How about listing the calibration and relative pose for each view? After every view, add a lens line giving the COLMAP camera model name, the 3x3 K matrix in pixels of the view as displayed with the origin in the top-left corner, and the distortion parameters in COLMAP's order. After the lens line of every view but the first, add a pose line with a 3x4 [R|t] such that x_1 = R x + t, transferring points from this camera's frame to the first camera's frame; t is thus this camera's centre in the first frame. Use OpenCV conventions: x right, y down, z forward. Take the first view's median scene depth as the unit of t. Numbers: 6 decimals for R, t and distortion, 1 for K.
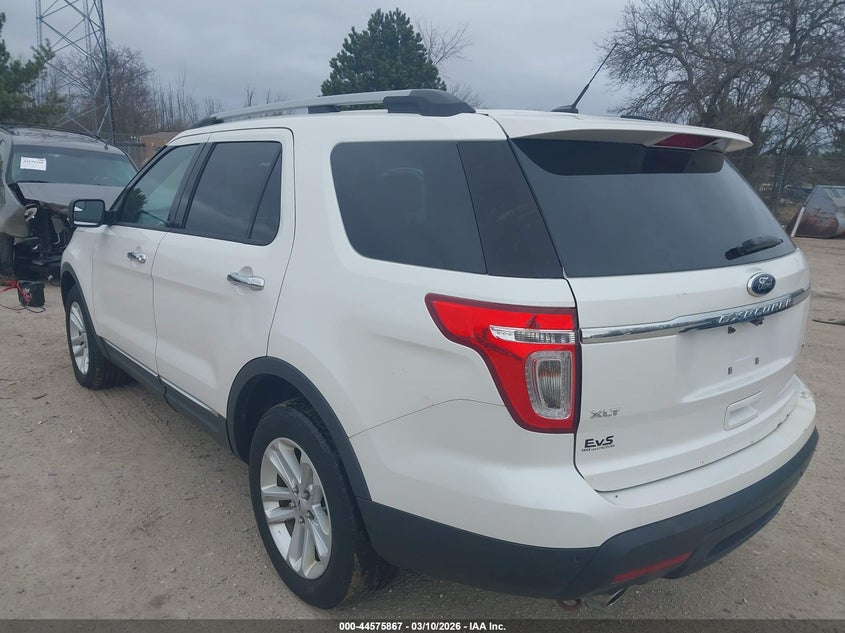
lens RADIAL K [[696.3, 0, 422.5], [0, 696.3, 316.5], [0, 0, 1]] dist [0.002565, 0.002307]
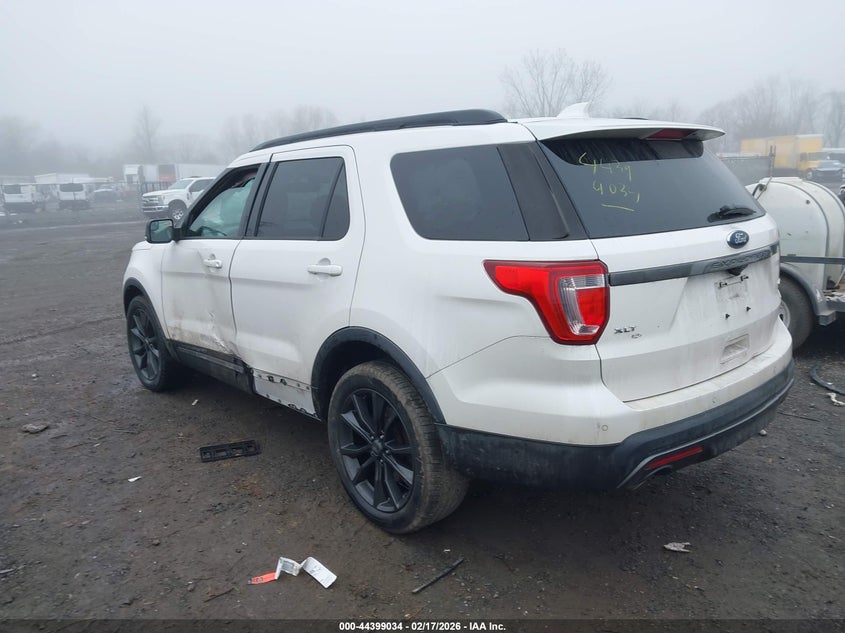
lens RADIAL K [[696.3, 0, 422.5], [0, 696.3, 316.5], [0, 0, 1]] dist [0.002565, 0.002307]
pose [[0.997841, -0.065648, -0.002111, -0.101420], [0.065601, 0.997689, -0.017673, 0.078965], [0.003266, 0.017496, 0.999842, -0.284308]]
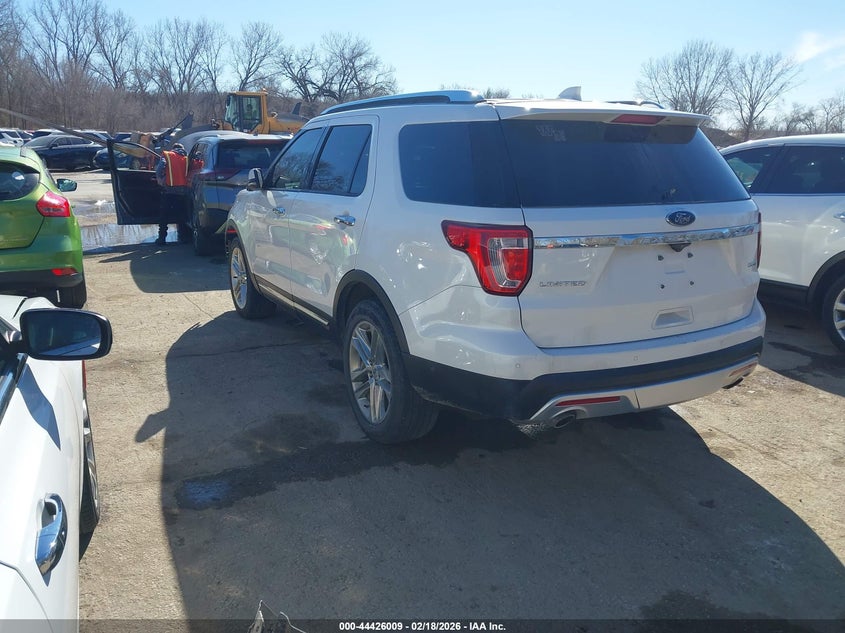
lens RADIAL K [[696.3, 0, 422.5], [0, 696.3, 316.5], [0, 0, 1]] dist [0.002565, 0.002307]
pose [[0.980813, 0.028120, -0.192912, 0.239208], [-0.022093, 0.999200, 0.033322, 0.118829], [0.193695, -0.028421, 0.980650, -0.508646]]
